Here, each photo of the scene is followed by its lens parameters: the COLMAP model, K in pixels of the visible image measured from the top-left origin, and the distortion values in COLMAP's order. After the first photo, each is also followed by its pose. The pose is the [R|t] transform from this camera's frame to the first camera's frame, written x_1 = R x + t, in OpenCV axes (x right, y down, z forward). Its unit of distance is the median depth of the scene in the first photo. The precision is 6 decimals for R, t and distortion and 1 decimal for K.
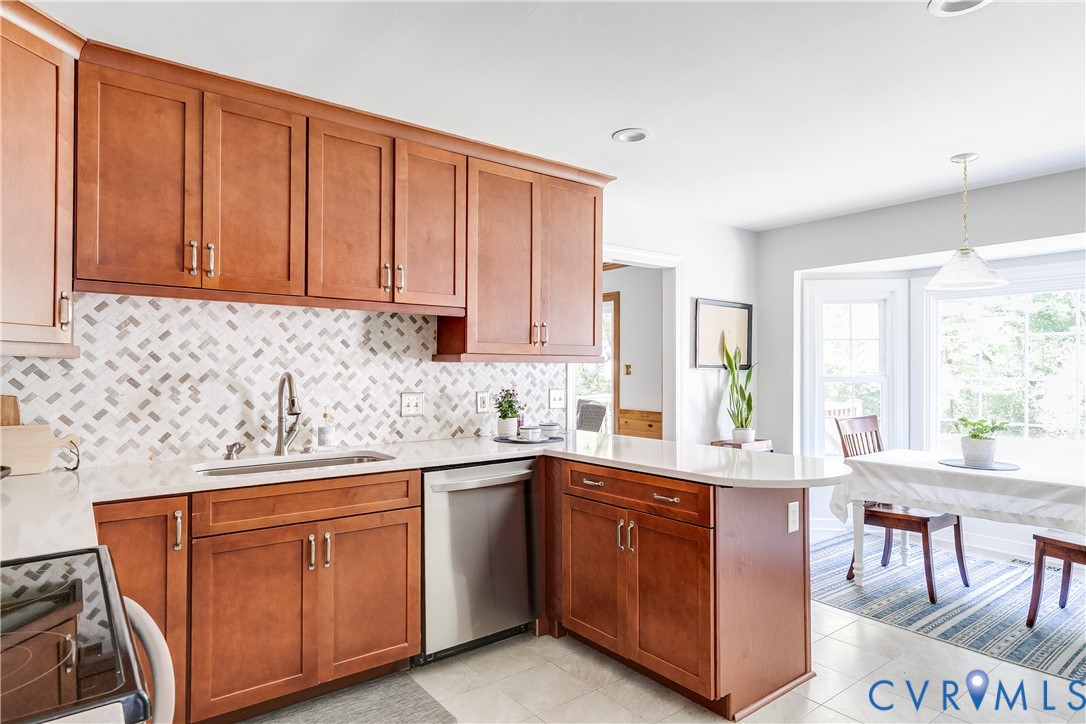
lens RADIAL K [[629.1, 0, 543.9], [0, 629.1, 363.5], [0, 0, 1]] dist [0.001355, 0.000364]
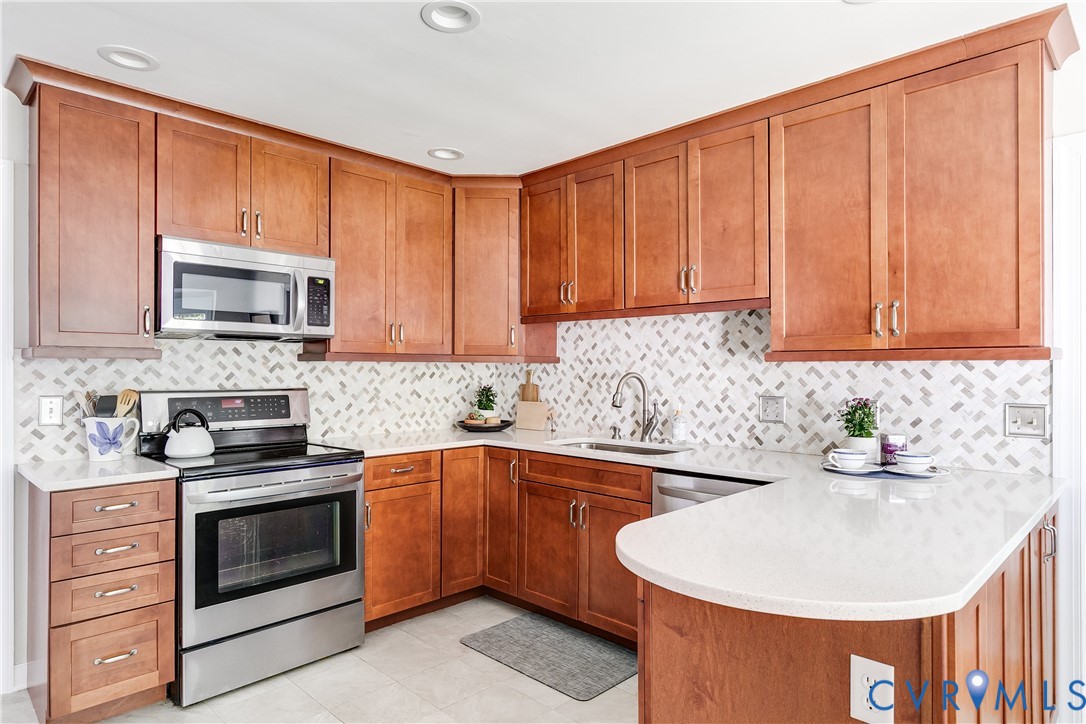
lens RADIAL K [[645.0, 0, 543.8], [0, 645.0, 363.9], [0, 0, 1]] dist [0.000229, 0.000014]
pose [[0.118939, -0.009625, -0.992855, 0.744485], [0.006225, 0.999941, -0.008948, 0.007206], [0.992882, -0.005116, 0.118992, 0.633067]]
